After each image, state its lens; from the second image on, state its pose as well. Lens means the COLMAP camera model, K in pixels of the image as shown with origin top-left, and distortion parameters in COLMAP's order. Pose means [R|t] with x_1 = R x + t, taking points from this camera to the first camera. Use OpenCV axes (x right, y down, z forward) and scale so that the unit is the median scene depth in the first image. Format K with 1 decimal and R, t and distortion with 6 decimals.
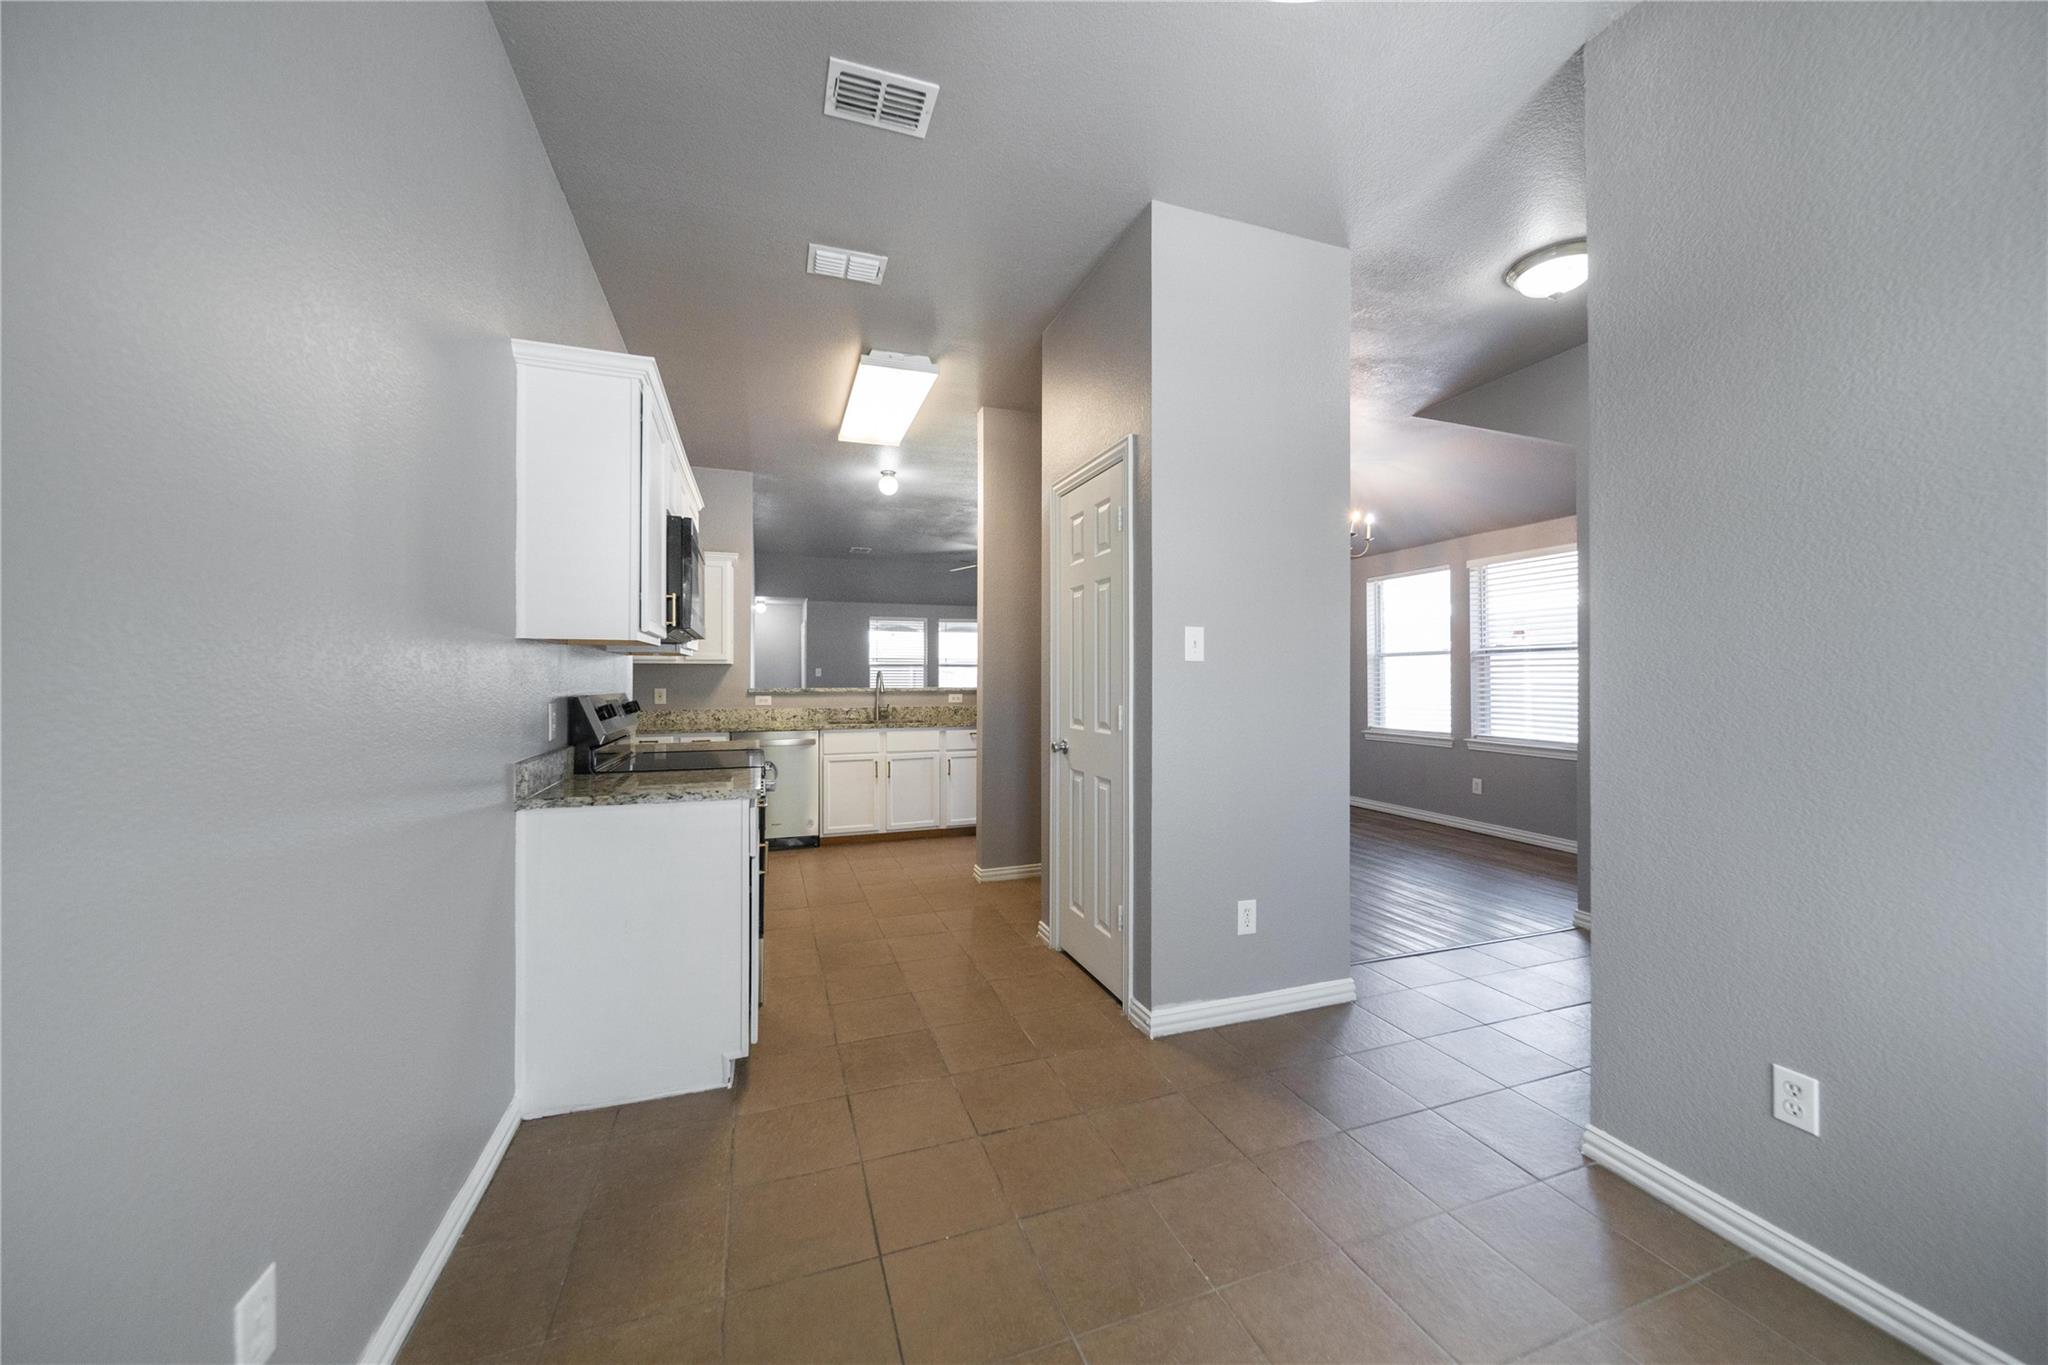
lens RADIAL K [[735.5, 0, 1017.7], [0, 735.5, 681.2], [0, 0, 1]] dist [0.001229, 0.000018]
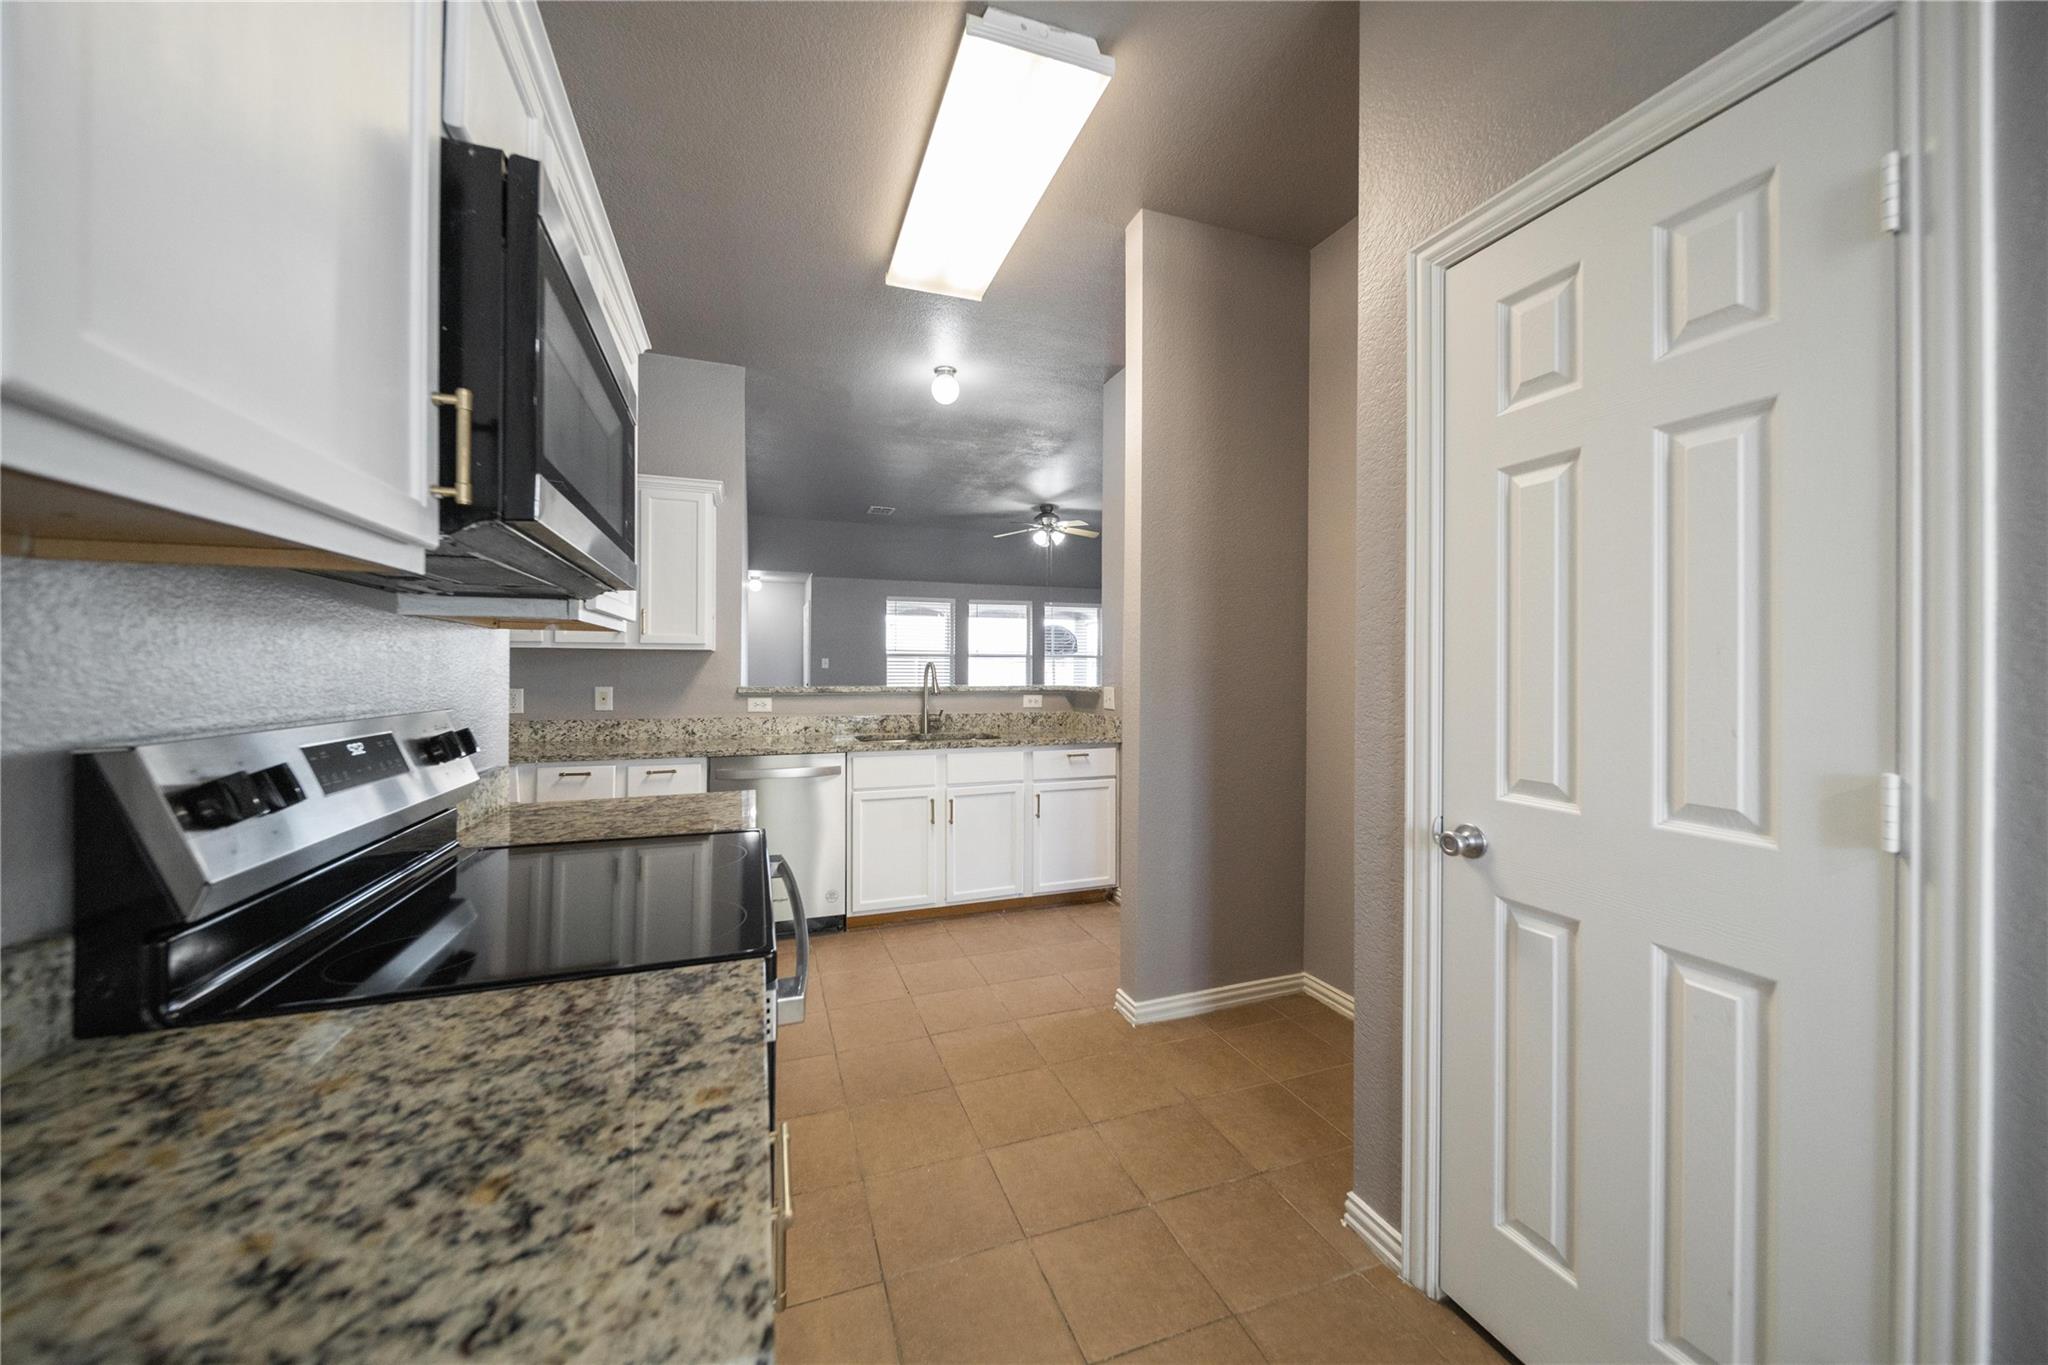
lens RADIAL K [[735.5, 0, 1020.9], [0, 735.5, 674.9], [0, 0, 1]] dist [0.001229, 0.000018]
pose [[0.999928, 0.003394, 0.011524, -0.118576], [-0.003422, 0.999991, 0.002381, -0.004194], [-0.011516, -0.002421, 0.999931, 0.334777]]
